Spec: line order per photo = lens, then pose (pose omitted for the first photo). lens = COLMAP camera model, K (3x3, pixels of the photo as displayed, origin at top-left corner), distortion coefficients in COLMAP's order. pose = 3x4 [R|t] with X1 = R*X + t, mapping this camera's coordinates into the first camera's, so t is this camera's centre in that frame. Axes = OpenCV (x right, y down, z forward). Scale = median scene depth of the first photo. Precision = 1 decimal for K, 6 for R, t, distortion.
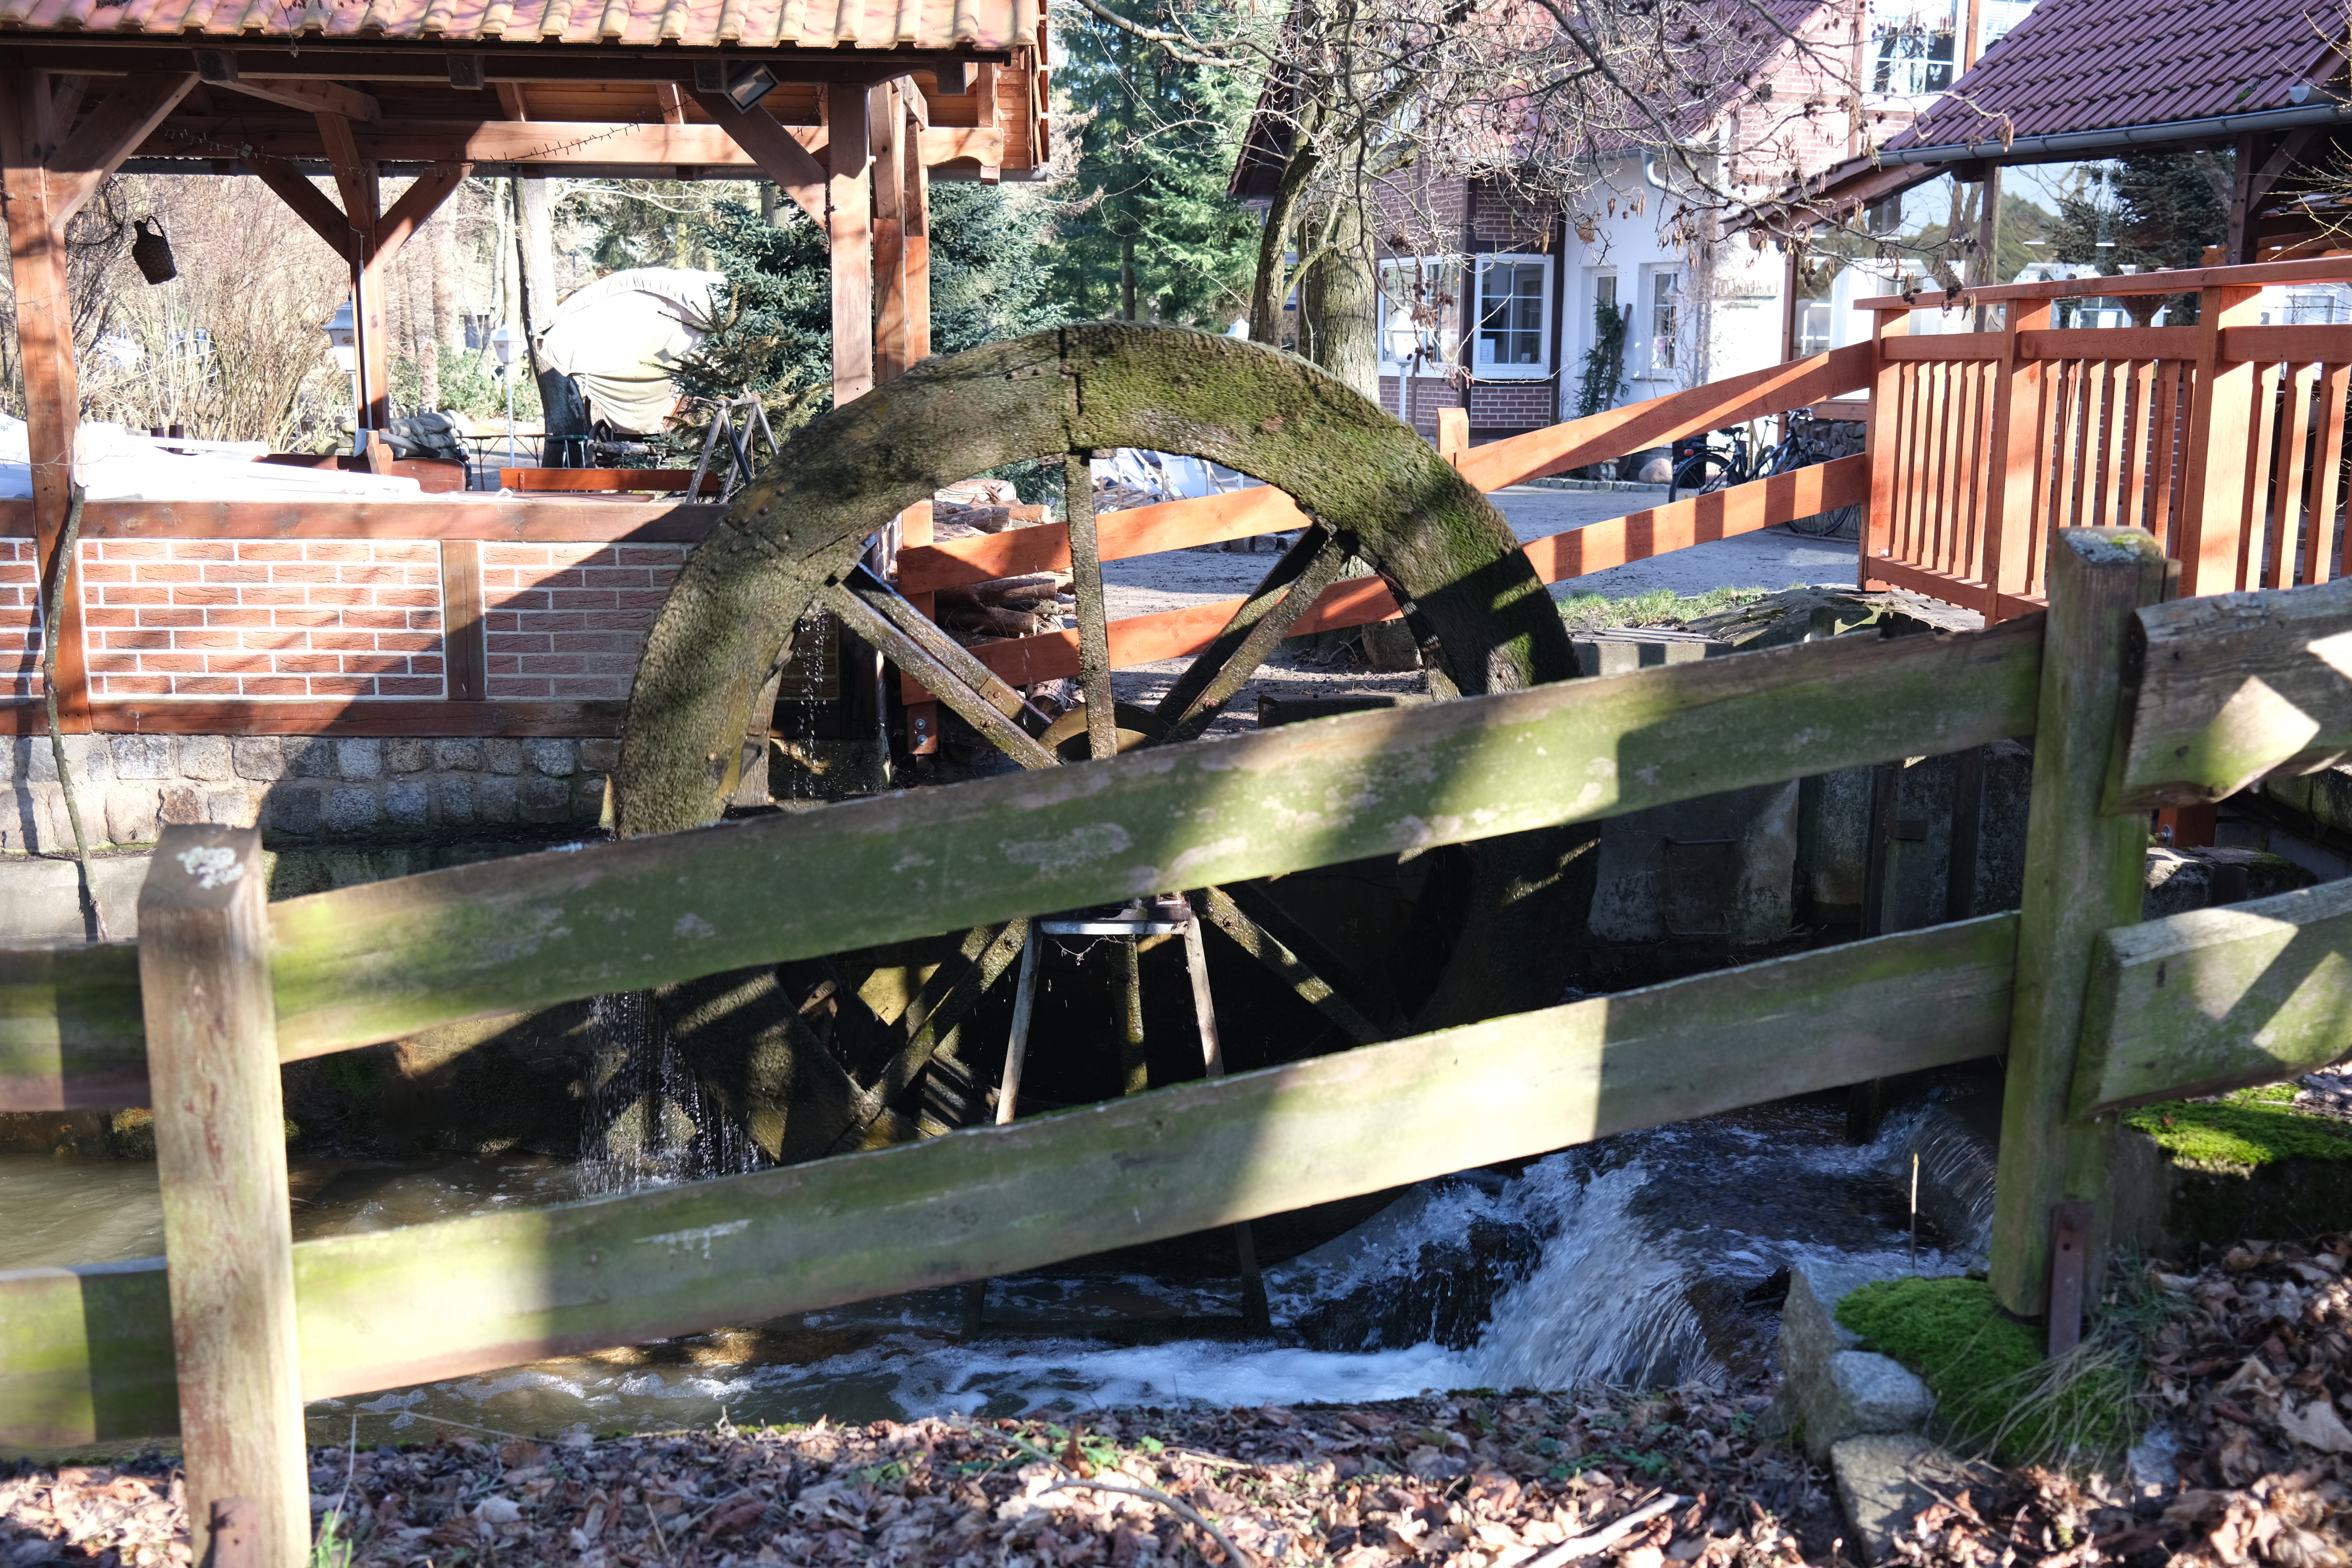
lens RADIAL K [[2334.3, 0, 1179.1], [0, 2334.3, 792.6], [0, 0, 1]] dist [-0.009001, 0.000000]
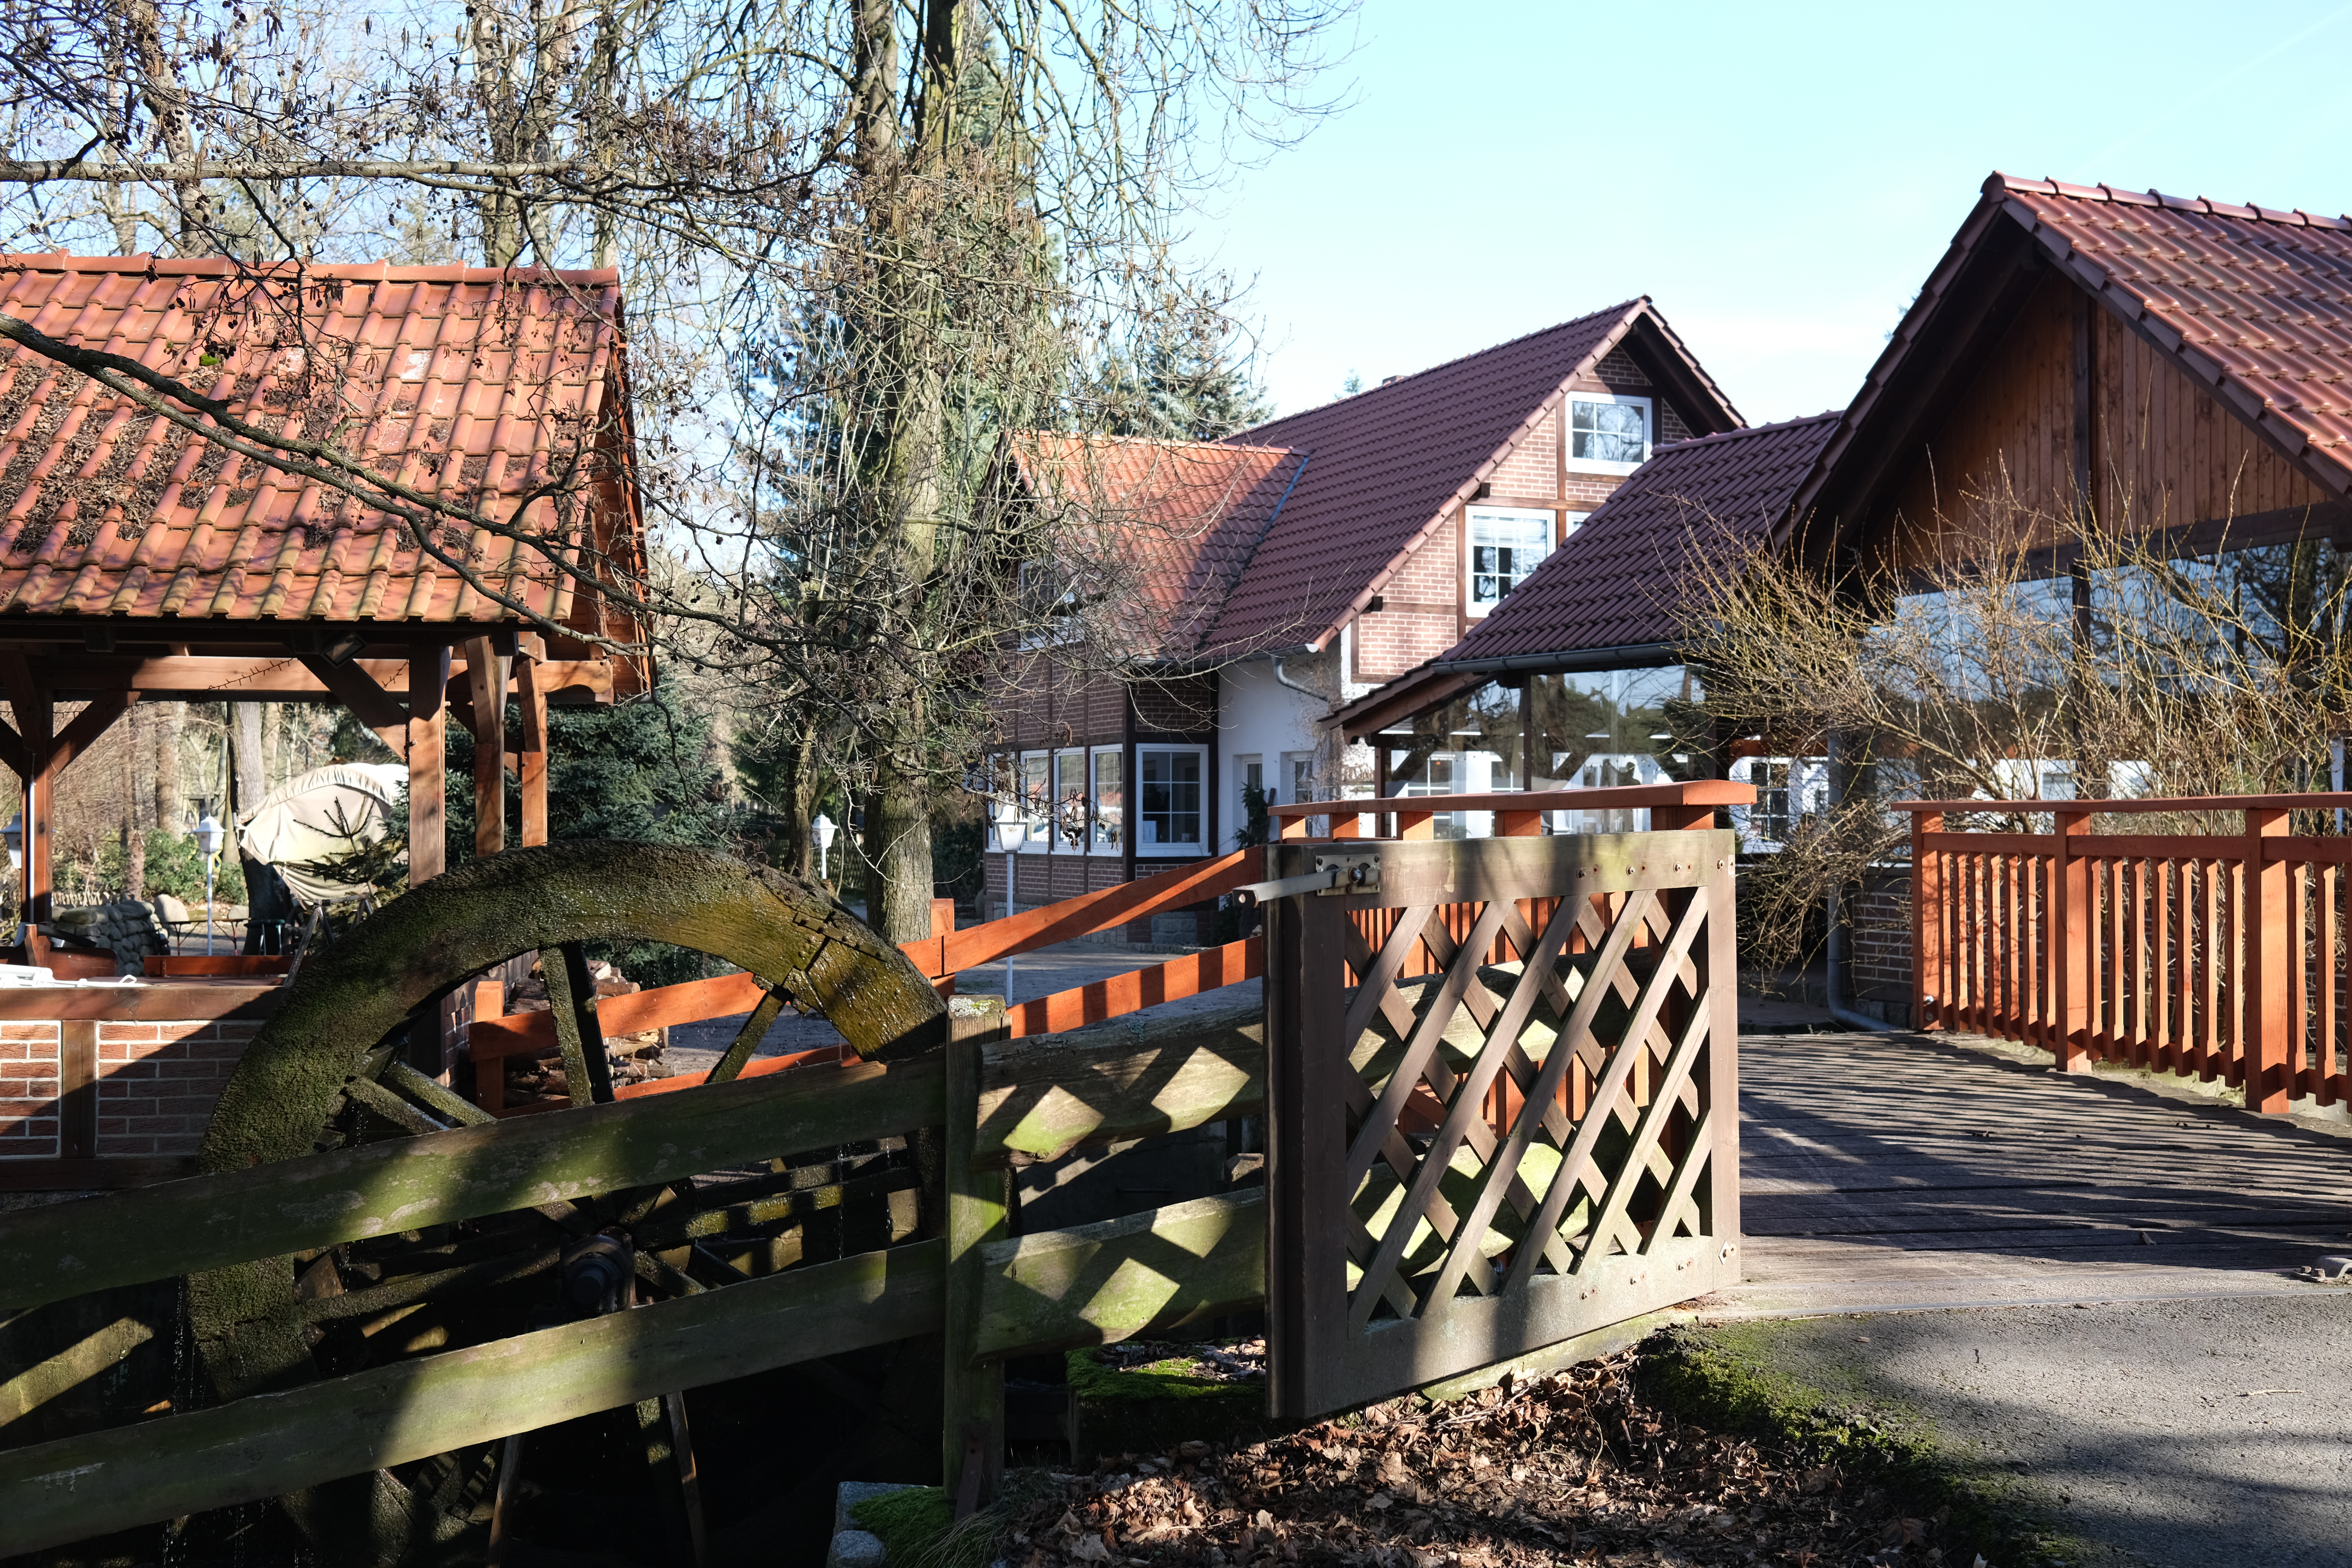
lens RADIAL K [[2334.3, 0, 1175.4], [0, 2334.3, 782.6], [0, 0, 1]] dist [-0.009001, 0.000000]
pose [[0.995023, -0.007008, 0.099400, 0.091348], [0.027018, 0.979131, -0.201424, 0.018725], [-0.095914, 0.203107, 0.974448, -0.158852]]
